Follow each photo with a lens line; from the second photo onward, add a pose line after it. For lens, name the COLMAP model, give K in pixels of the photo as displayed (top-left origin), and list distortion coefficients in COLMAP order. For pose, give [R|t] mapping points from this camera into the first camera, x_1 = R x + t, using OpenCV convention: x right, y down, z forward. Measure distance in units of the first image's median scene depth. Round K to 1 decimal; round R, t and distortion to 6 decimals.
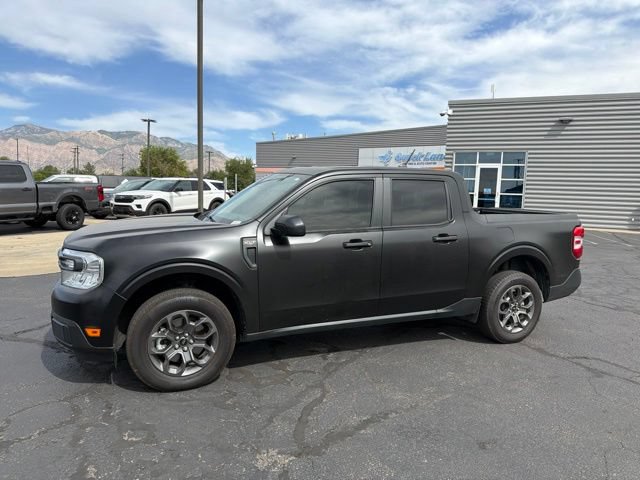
lens RADIAL K [[452.2, 0, 322.6], [0, 452.2, 241.7], [0, 0, 1]] dist [0.037517, -0.045423]
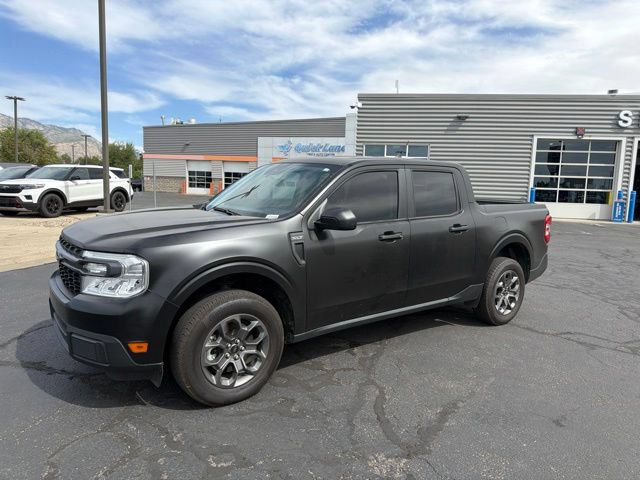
lens RADIAL K [[452.2, 0, 323.1], [0, 452.2, 242.5], [0, 0, 1]] dist [0.037517, -0.045423]
pose [[0.970288, -0.027590, 0.240376, -0.249321], [0.021755, 0.999402, 0.026894, -0.008964], [-0.240974, -0.020866, 0.970307, 0.062915]]
